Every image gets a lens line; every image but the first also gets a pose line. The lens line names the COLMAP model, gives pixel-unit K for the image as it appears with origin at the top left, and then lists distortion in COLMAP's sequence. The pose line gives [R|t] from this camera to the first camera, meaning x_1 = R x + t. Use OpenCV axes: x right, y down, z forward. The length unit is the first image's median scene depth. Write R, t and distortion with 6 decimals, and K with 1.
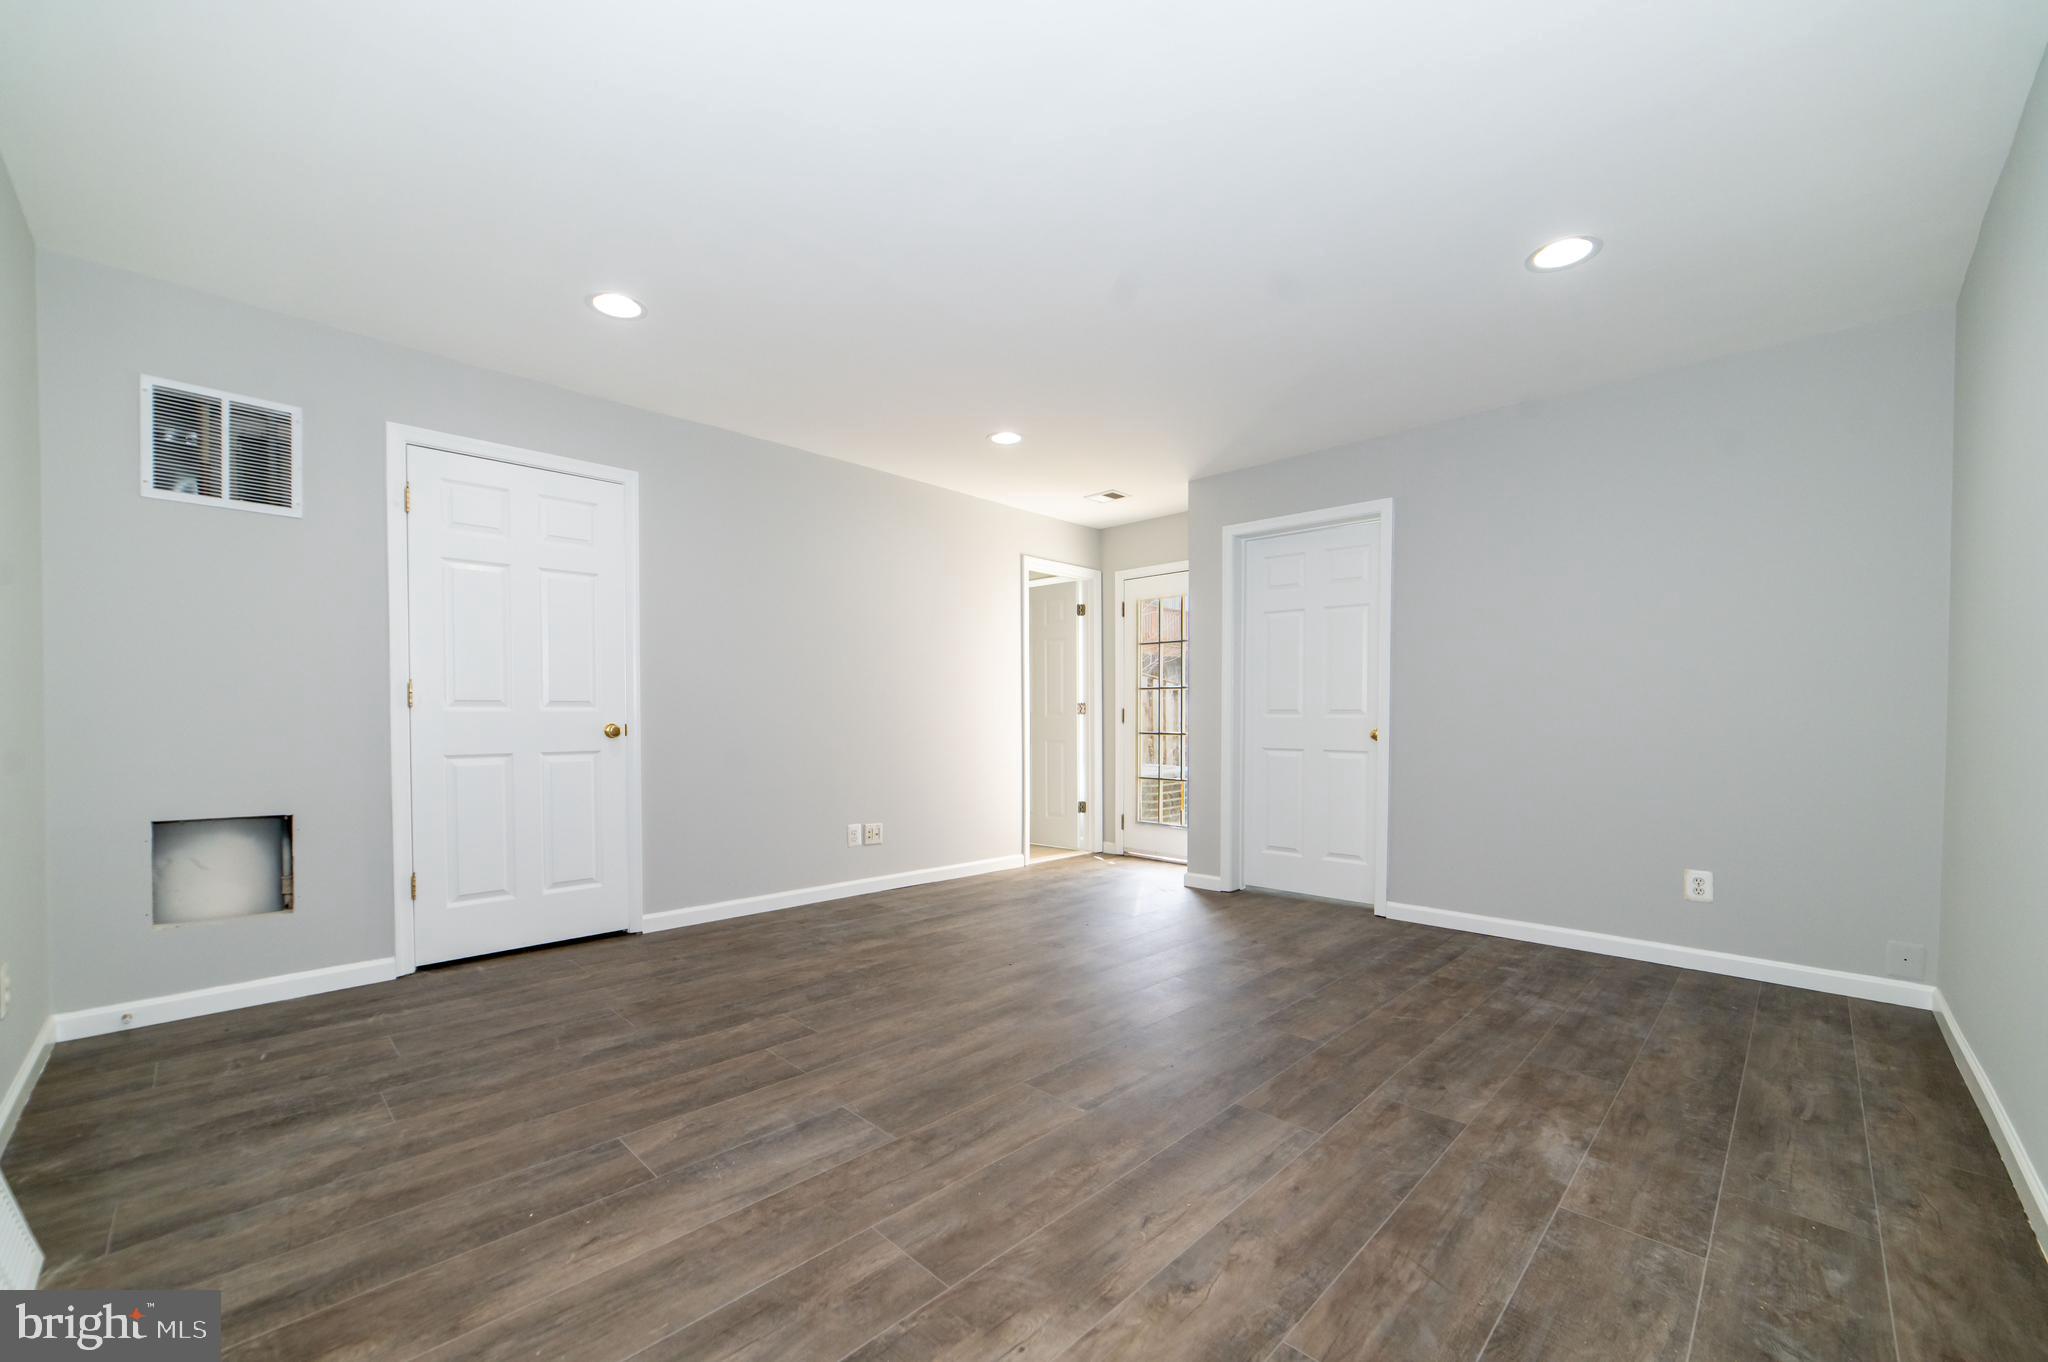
lens RADIAL K [[805.4, 0, 1001.9], [0, 805.4, 731.2], [0, 0, 1]] dist [-0.018064, 0.000010]
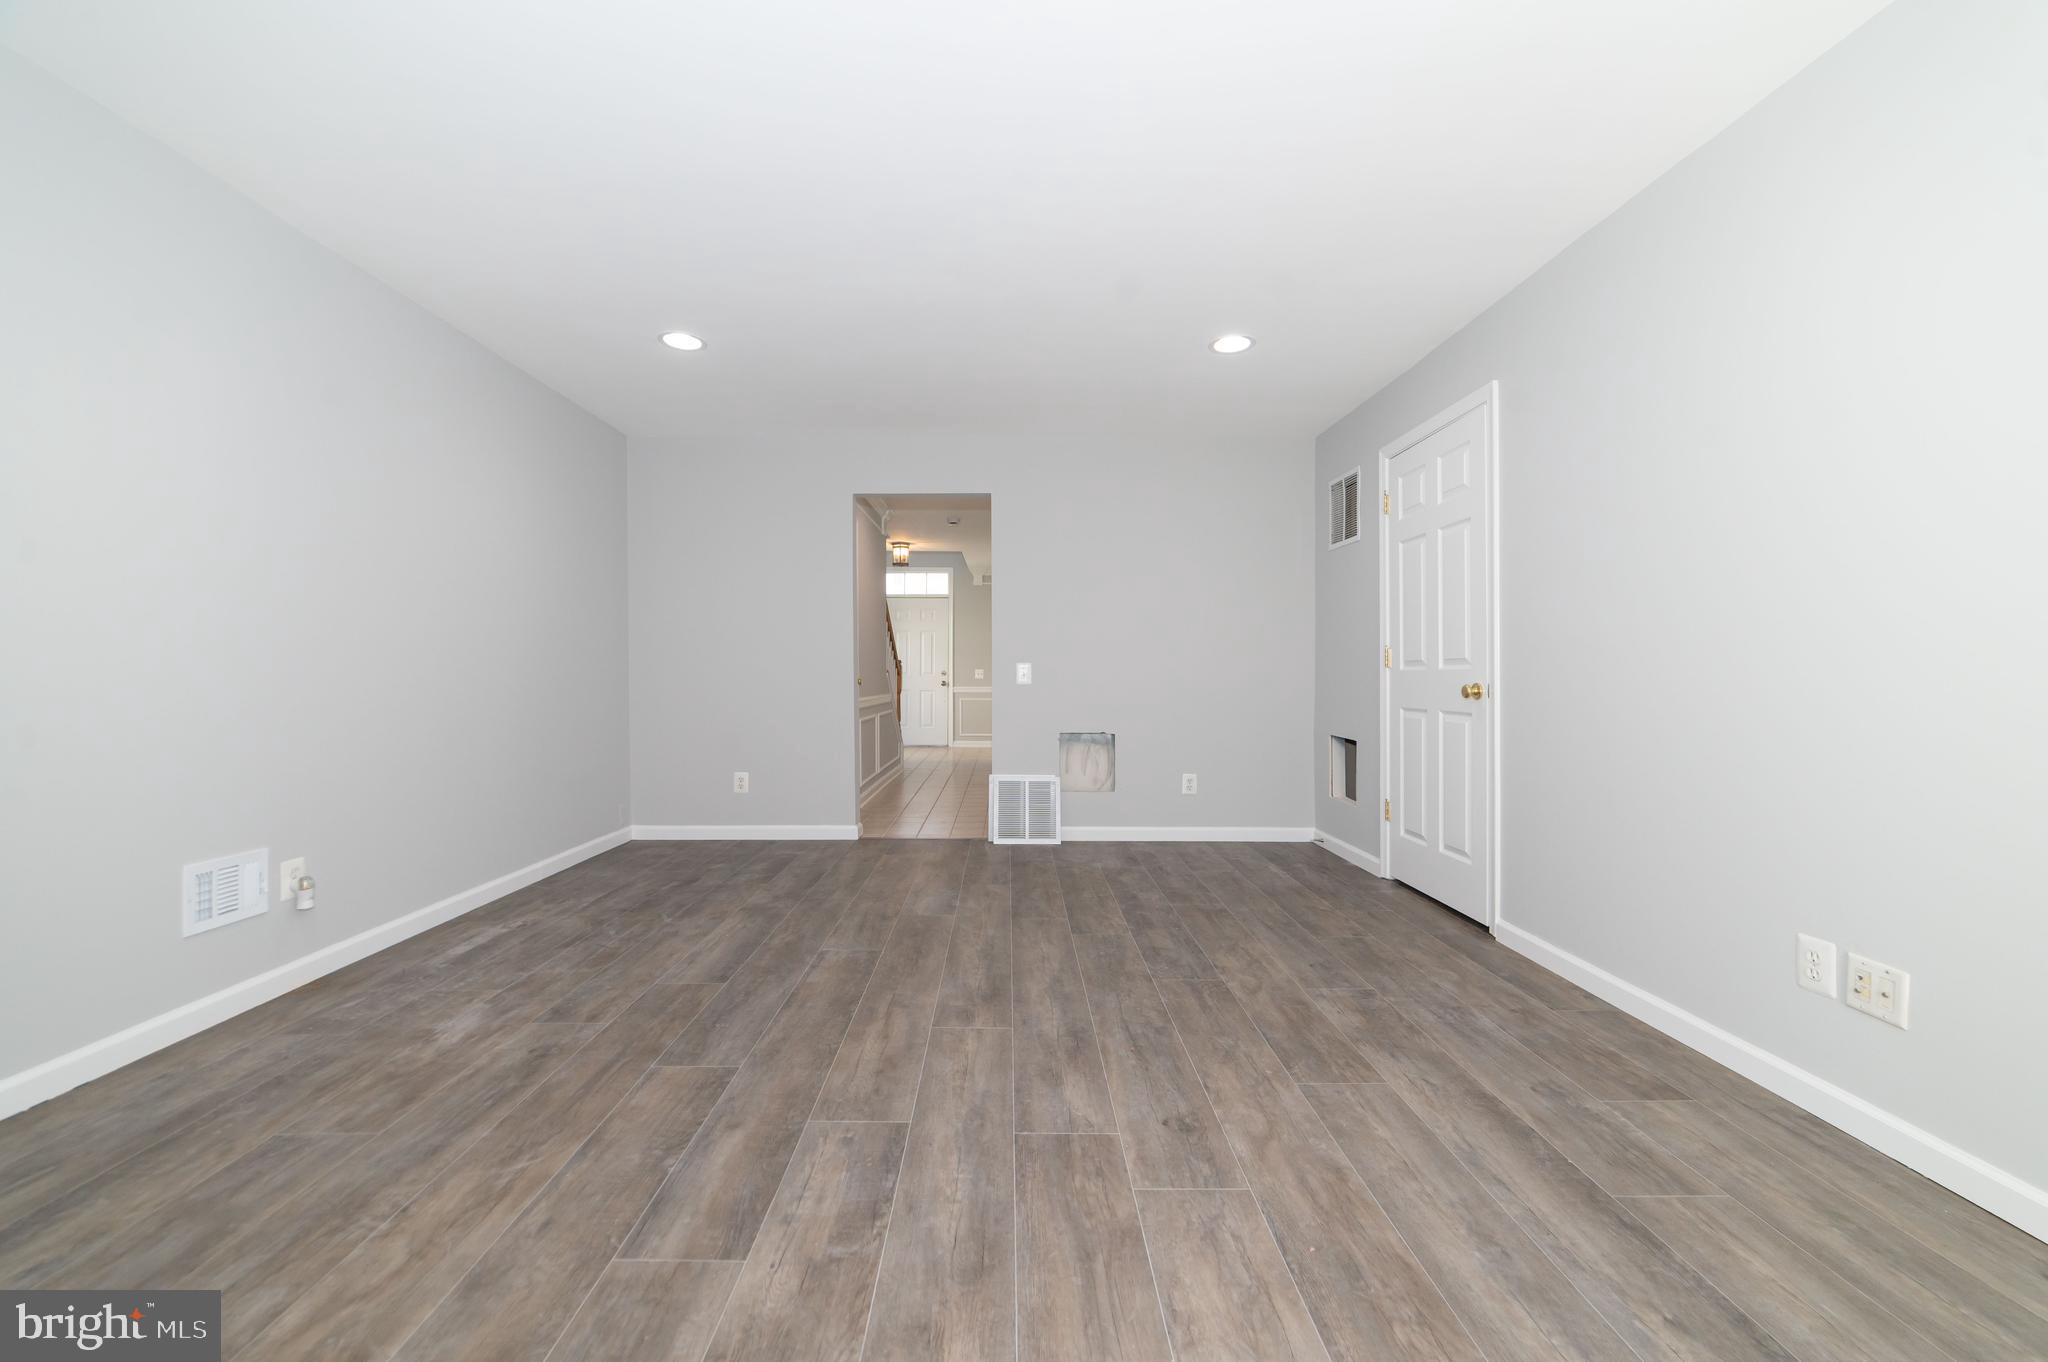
lens RADIAL K [[815.7, 0, 1024.0], [0, 815.7, 681.0], [0, 0, 1]] dist [-0.009595, 0.000191]
pose [[-0.697875, 0.004421, -0.716206, 0.725196], [-0.011184, 0.999792, 0.017069, -0.033469], [0.716132, 0.019922, -0.697680, 1.832308]]
